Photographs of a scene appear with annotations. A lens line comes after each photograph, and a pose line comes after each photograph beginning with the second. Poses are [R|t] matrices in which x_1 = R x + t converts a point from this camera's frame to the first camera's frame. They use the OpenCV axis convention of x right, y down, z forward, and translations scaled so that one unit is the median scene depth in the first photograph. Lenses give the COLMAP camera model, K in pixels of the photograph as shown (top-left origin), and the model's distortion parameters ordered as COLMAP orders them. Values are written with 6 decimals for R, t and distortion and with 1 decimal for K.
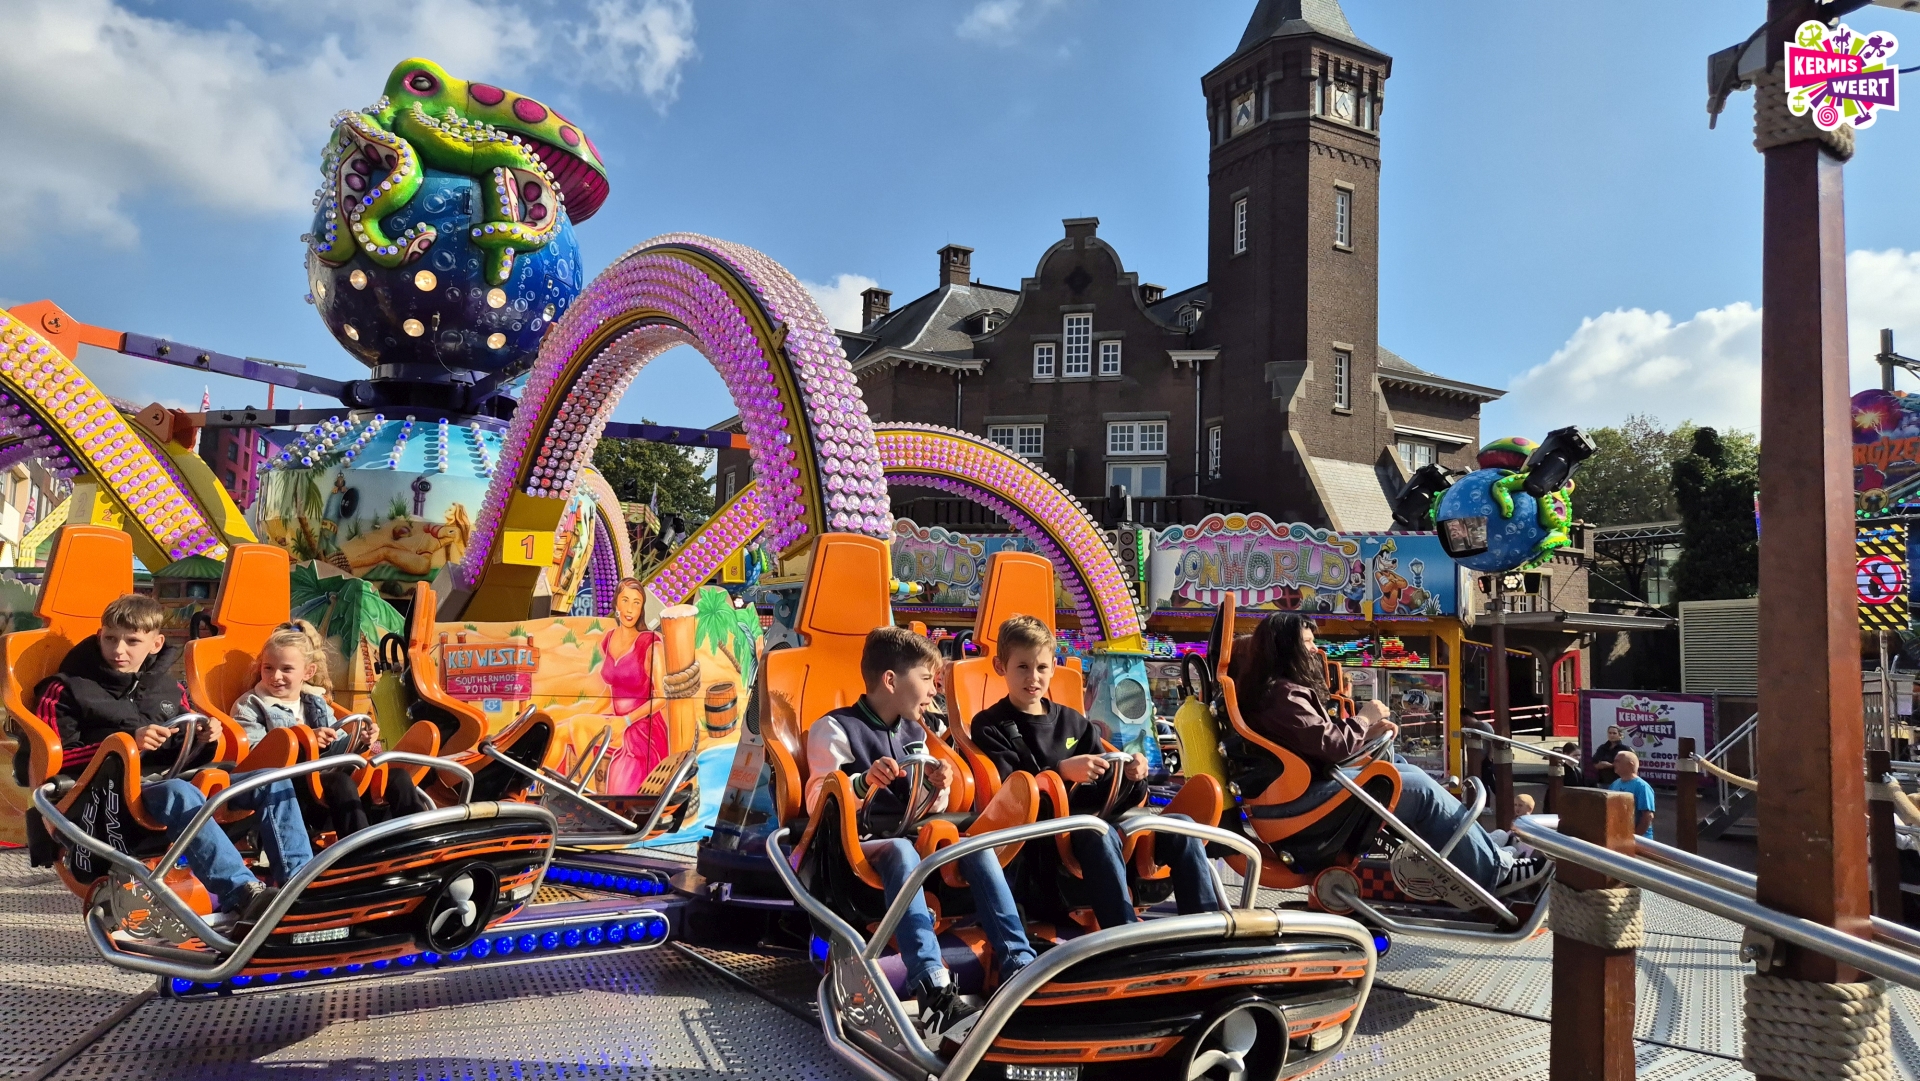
lens RADIAL K [[1361.7, 0, 947.5], [0, 1361.7, 537.7], [0, 0, 1]] dist [0.069510, -0.065054]
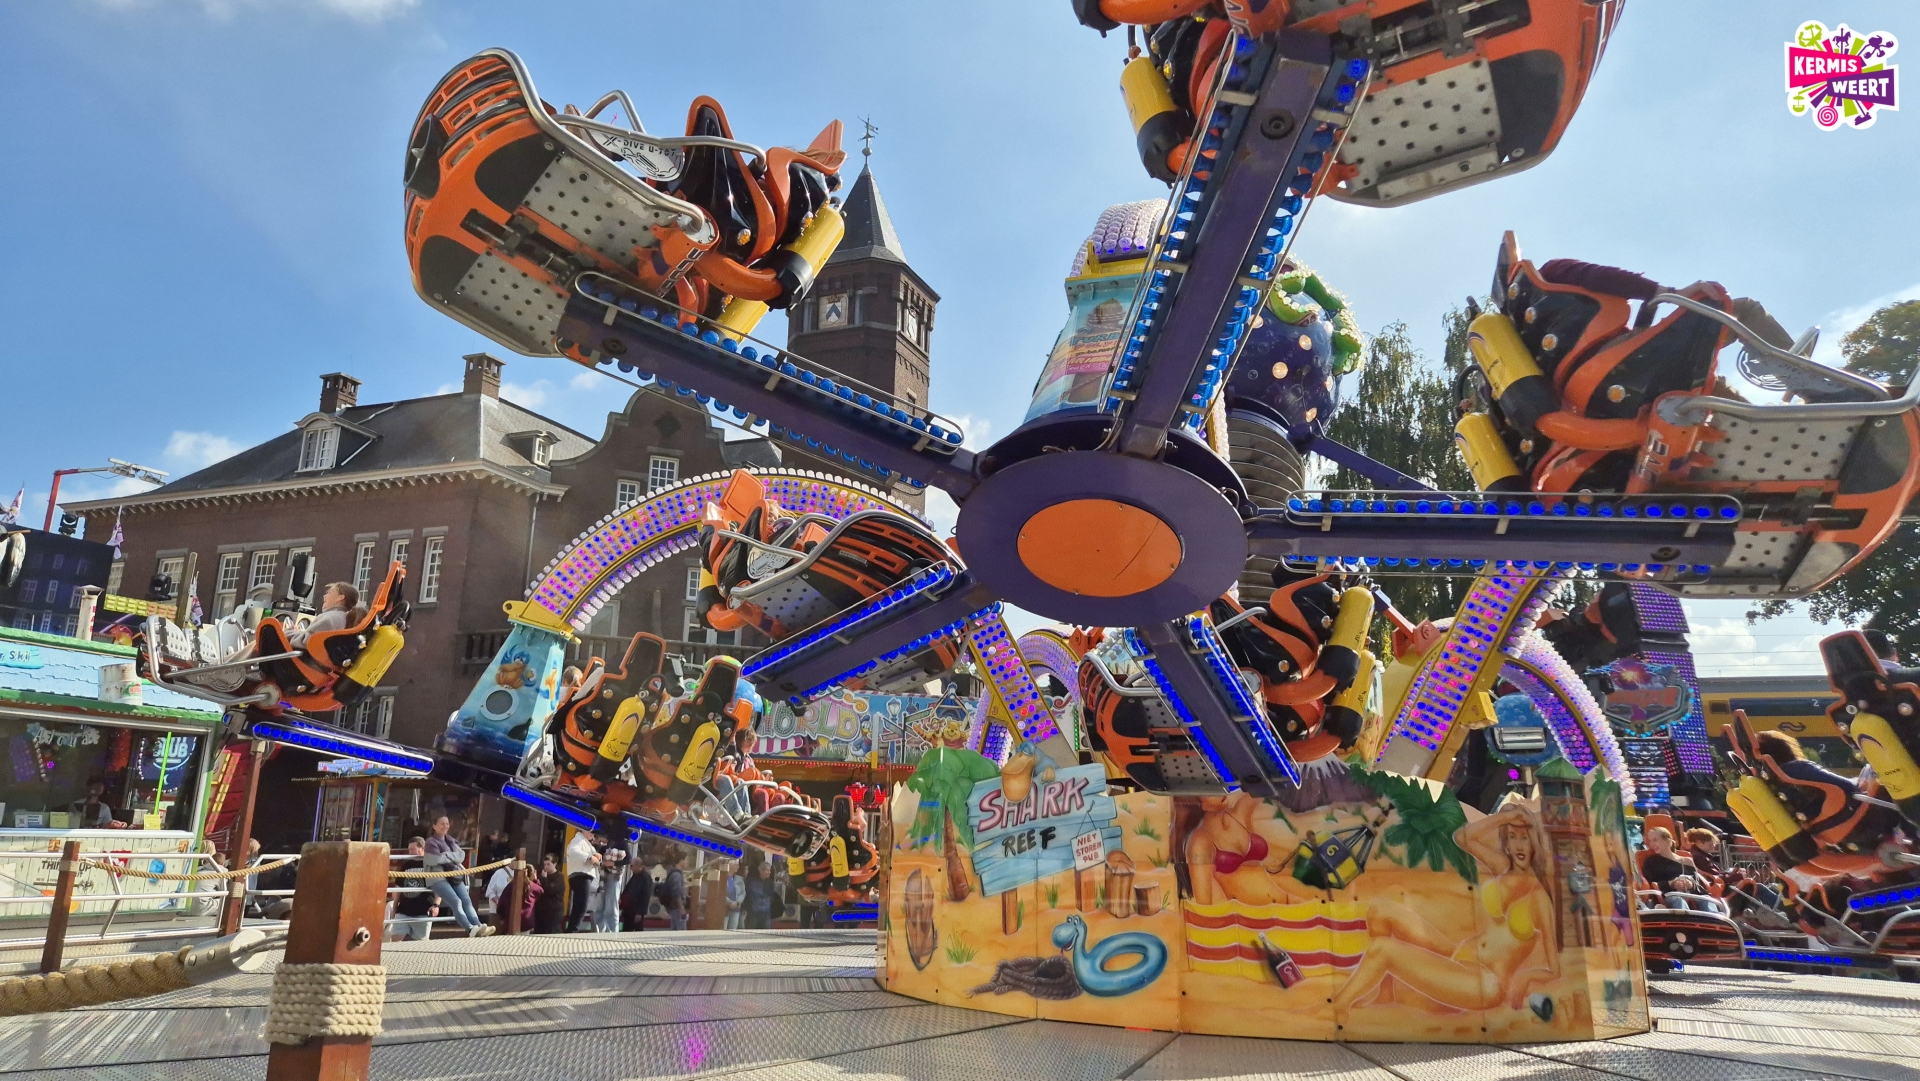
lens RADIAL K [[1354.4, 0, 934.2], [0, 1354.4, 481.7], [0, 0, 1]] dist [0.061869, -0.041613]
pose [[0.756614, 0.154569, 0.635330, -0.406510], [-0.067823, 0.984969, -0.158862, 0.000720], [-0.650335, 0.077107, 0.755724, 0.112253]]
